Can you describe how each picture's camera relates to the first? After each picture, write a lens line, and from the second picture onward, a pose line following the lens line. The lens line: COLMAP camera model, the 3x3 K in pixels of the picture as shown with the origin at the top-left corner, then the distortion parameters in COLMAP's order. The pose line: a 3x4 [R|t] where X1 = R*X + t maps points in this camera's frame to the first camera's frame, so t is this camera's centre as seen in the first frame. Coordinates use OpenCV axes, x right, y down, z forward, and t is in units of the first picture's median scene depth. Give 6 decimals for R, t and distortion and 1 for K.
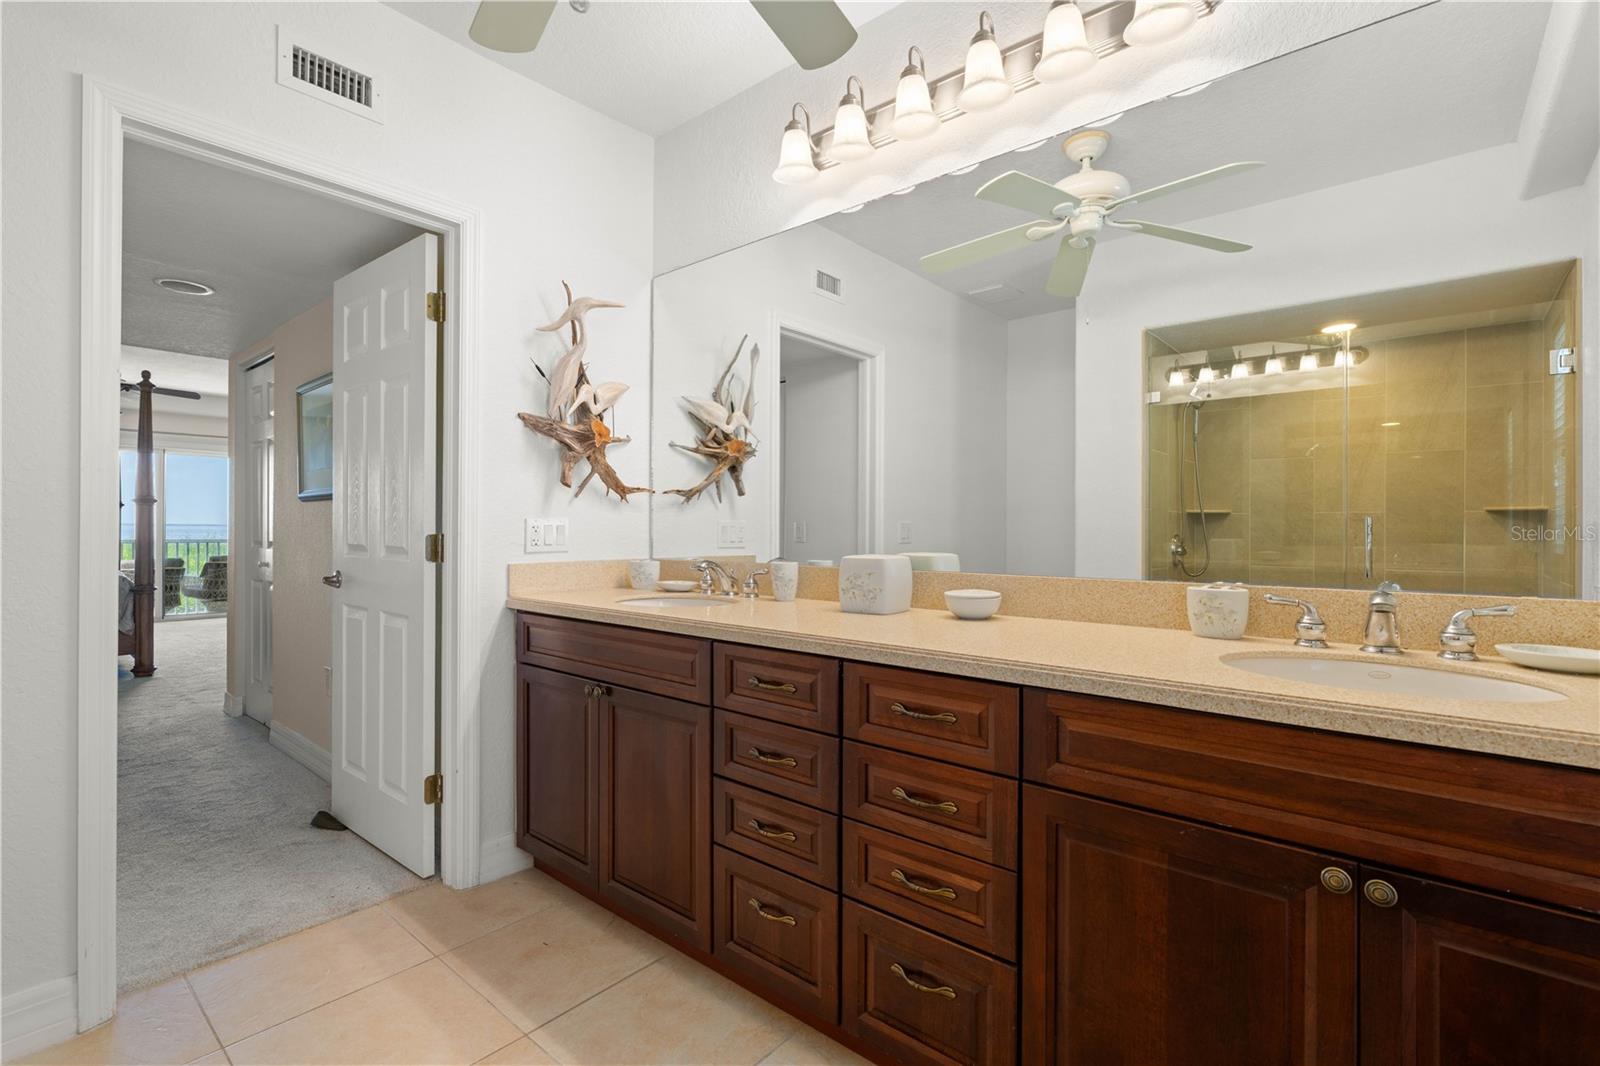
lens RADIAL K [[730.5, 0, 802.8], [0, 730.5, 534.3], [0, 0, 1]] dist [0.001885, 0.000196]
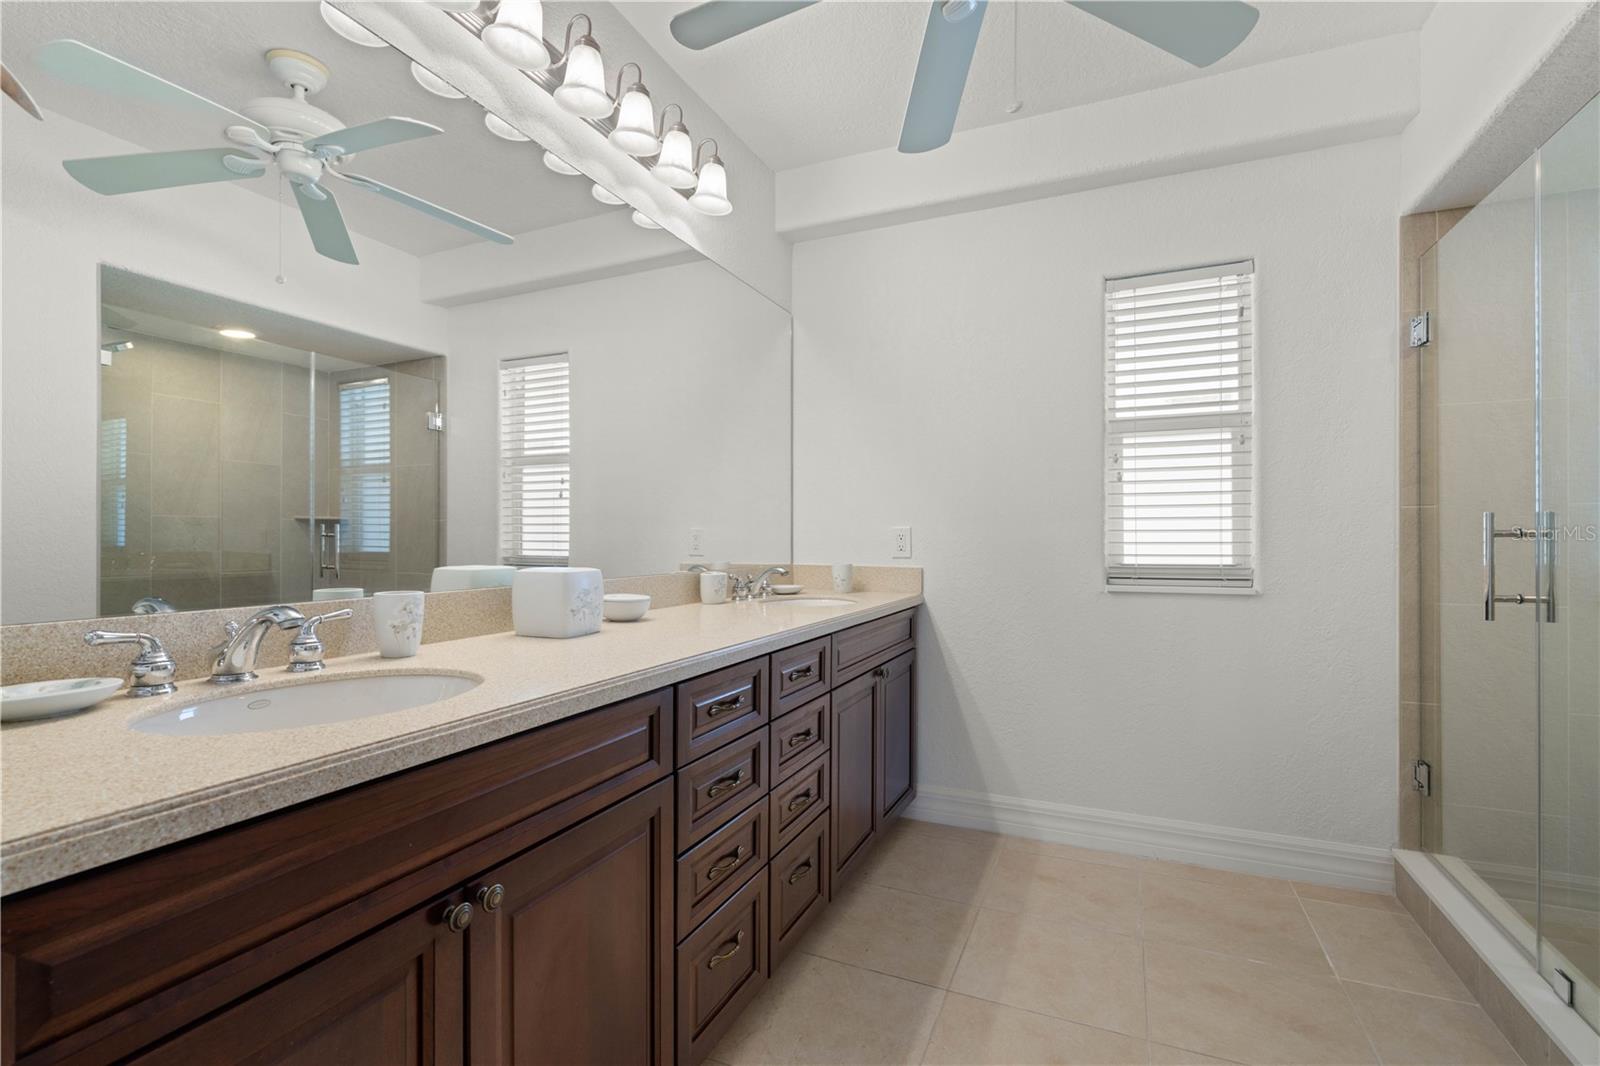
lens RADIAL K [[730.5, 0, 802.8], [0, 730.5, 534.3], [0, 0, 1]] dist [0.001885, 0.000196]
pose [[-0.290352, 0.006408, 0.956898, -0.669893], [-0.004701, 0.999956, -0.008123, -0.004472], [-0.956908, -0.006857, -0.290309, 0.818701]]
